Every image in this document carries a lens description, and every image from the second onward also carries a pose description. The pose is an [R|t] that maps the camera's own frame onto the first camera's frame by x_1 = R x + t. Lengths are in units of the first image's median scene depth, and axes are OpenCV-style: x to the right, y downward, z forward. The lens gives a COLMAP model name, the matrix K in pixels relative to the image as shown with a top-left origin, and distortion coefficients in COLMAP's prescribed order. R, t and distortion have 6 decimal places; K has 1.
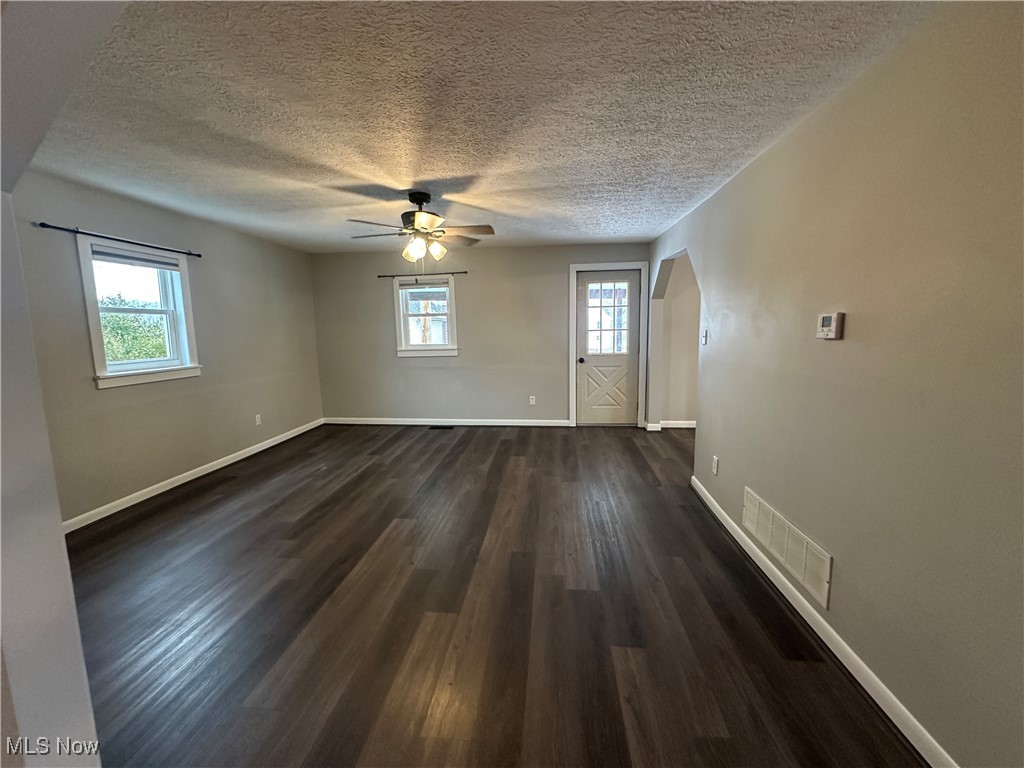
lens RADIAL K [[409.0, 0, 514.0], [0, 409.0, 382.5], [0, 0, 1]] dist [-0.002542, -0.001309]
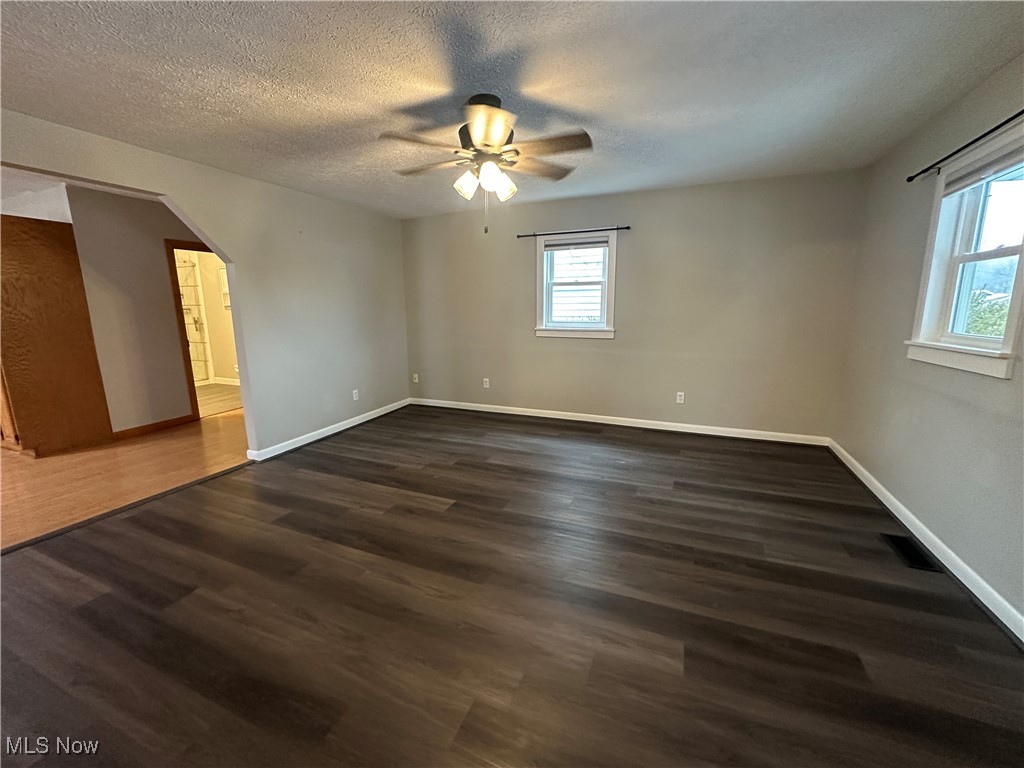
lens RADIAL K [[409.0, 0, 516.5], [0, 409.0, 387.2], [0, 0, 1]] dist [-0.002542, -0.001309]
pose [[-0.302108, 0.203744, -0.931246, 0.392201], [-0.115739, 0.961826, 0.247982, -0.136512], [0.946222, 0.182699, -0.266994, 1.055774]]
